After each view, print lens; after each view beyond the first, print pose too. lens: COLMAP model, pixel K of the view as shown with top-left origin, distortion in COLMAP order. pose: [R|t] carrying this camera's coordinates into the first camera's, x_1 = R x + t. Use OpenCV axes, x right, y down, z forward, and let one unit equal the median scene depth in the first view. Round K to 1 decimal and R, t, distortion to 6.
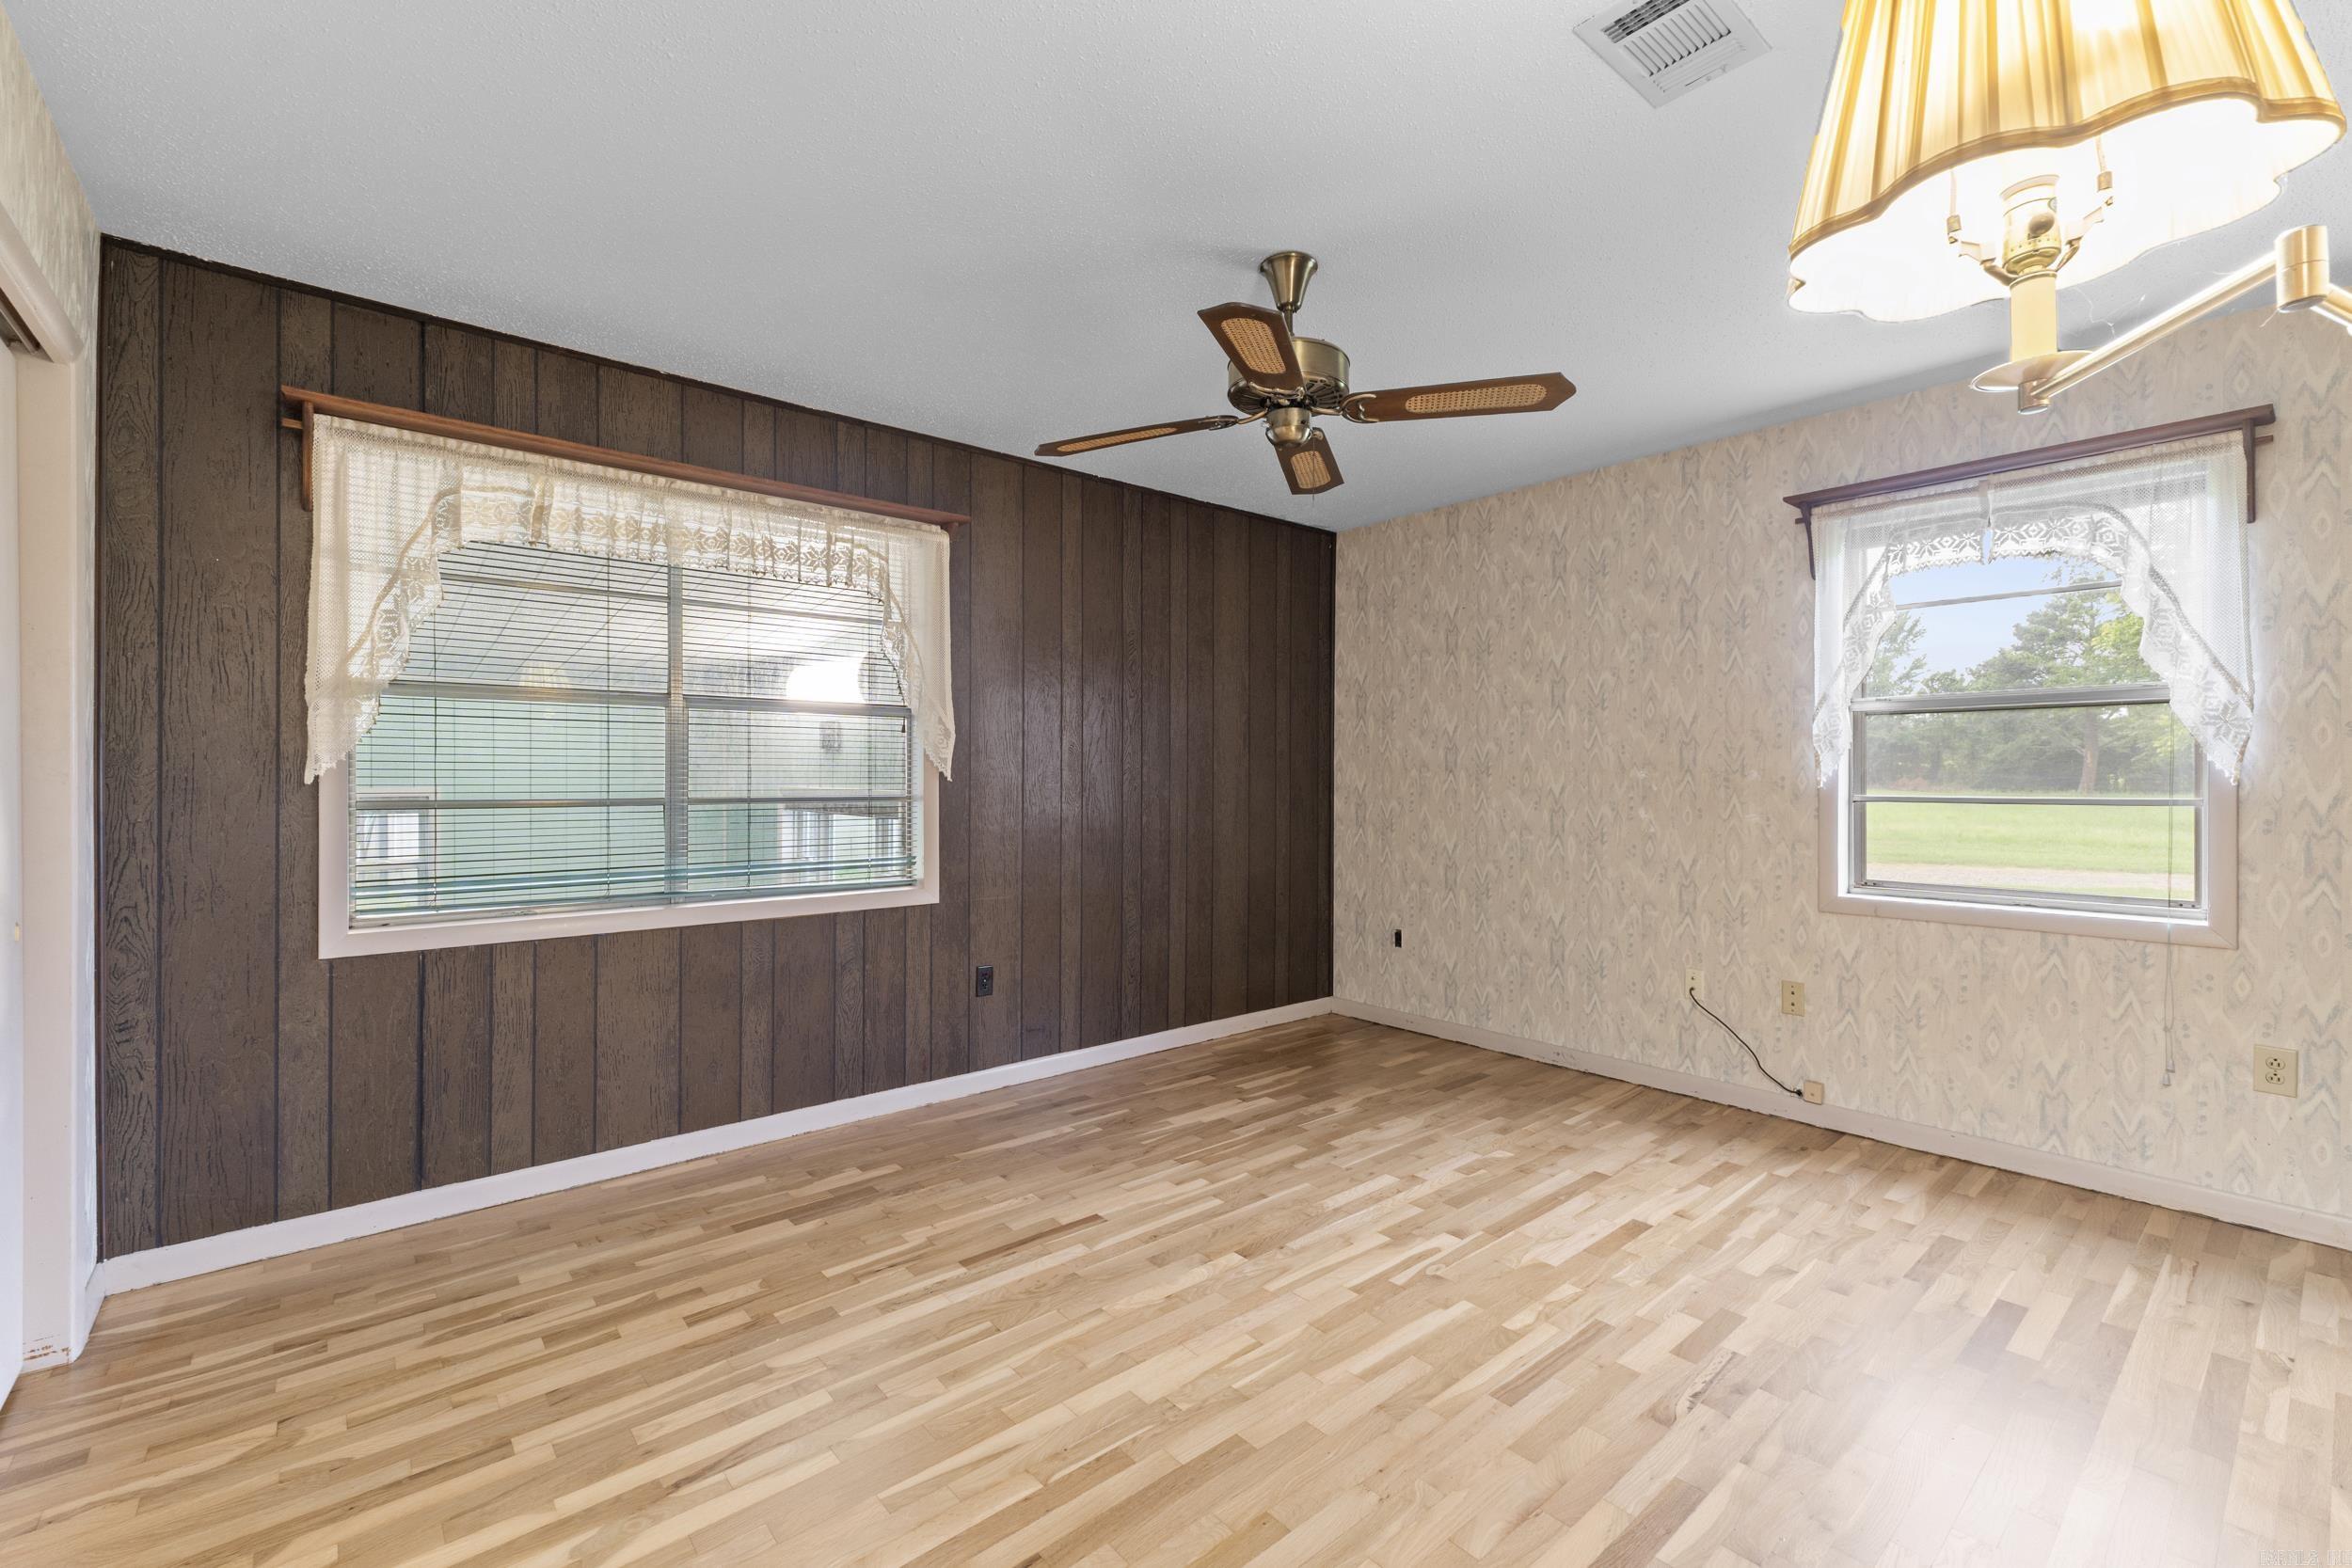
lens RADIAL K [[1002.7, 0, 1180.3], [0, 1002.7, 778.9], [0, 0, 1]] dist [0.007305, -0.000286]
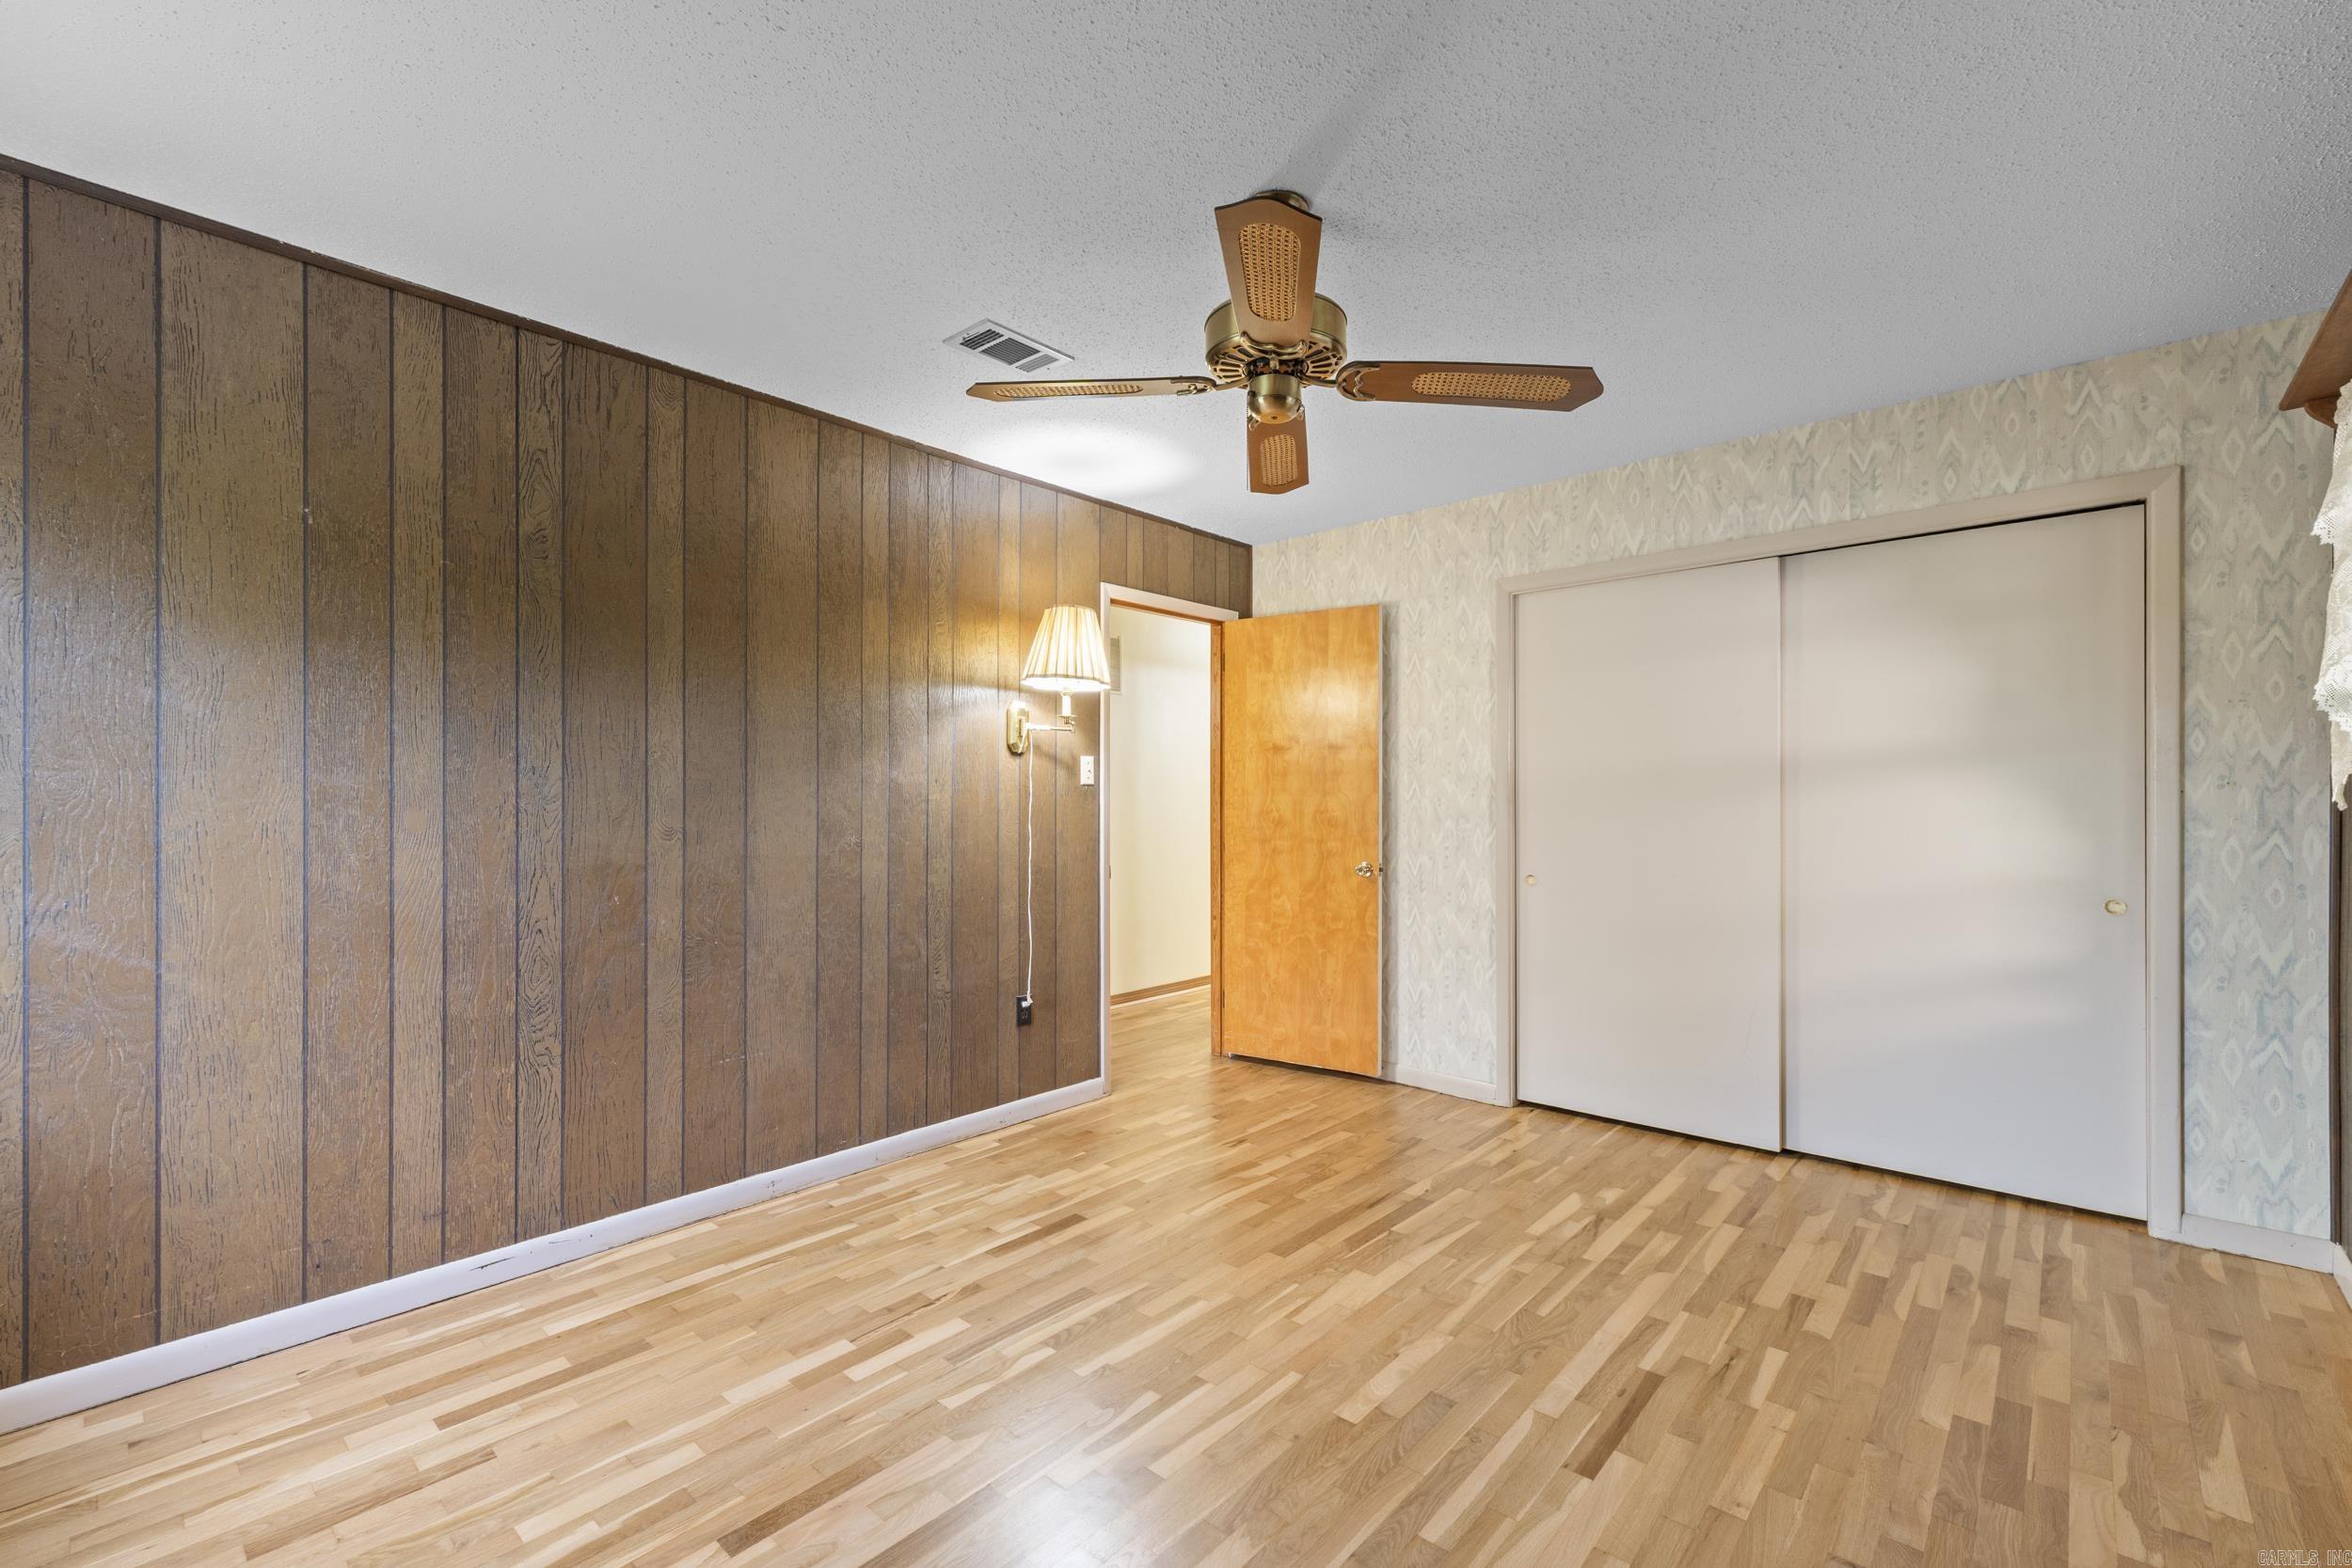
lens RADIAL K [[1002.7, 0, 1172.8], [0, 1002.7, 785.4], [0, 0, 1]] dist [0.007305, -0.000286]
pose [[-0.991174, 0.002317, -0.132551, 0.332509], [0.002547, 0.999996, -0.001568, -0.017584], [0.132546, -0.001892, -0.991175, 1.985402]]
